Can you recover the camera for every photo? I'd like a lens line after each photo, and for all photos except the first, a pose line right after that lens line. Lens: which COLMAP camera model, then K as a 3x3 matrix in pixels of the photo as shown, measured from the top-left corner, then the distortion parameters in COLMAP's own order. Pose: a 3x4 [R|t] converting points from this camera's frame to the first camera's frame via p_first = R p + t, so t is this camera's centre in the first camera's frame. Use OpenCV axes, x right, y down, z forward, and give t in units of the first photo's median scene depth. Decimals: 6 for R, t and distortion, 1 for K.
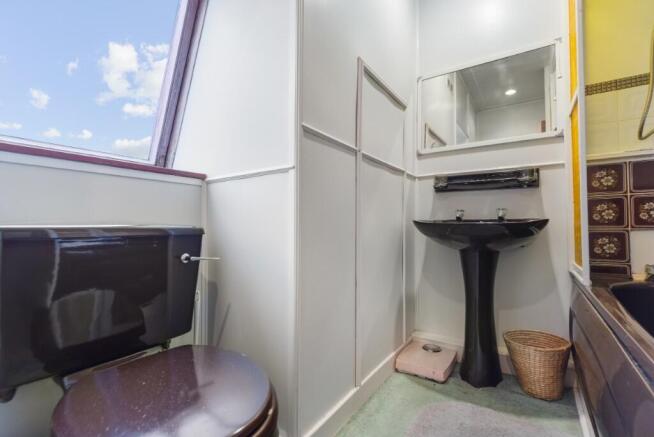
lens RADIAL K [[301.4, 0, 329.6], [0, 301.4, 227.1], [0, 0, 1]] dist [0.000604, -0.000200]
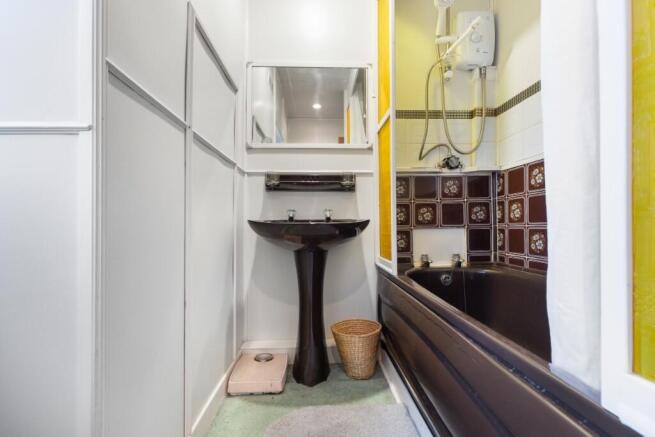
lens RADIAL K [[301.9, 0, 330.1], [0, 301.9, 227.2], [0, 0, 1]] dist [0.000604, -0.000200]
pose [[0.805685, -0.006695, 0.592306, -0.054522], [0.006578, 0.999976, 0.002356, -0.002525], [-0.592308, 0.001998, 0.805709, 0.144973]]
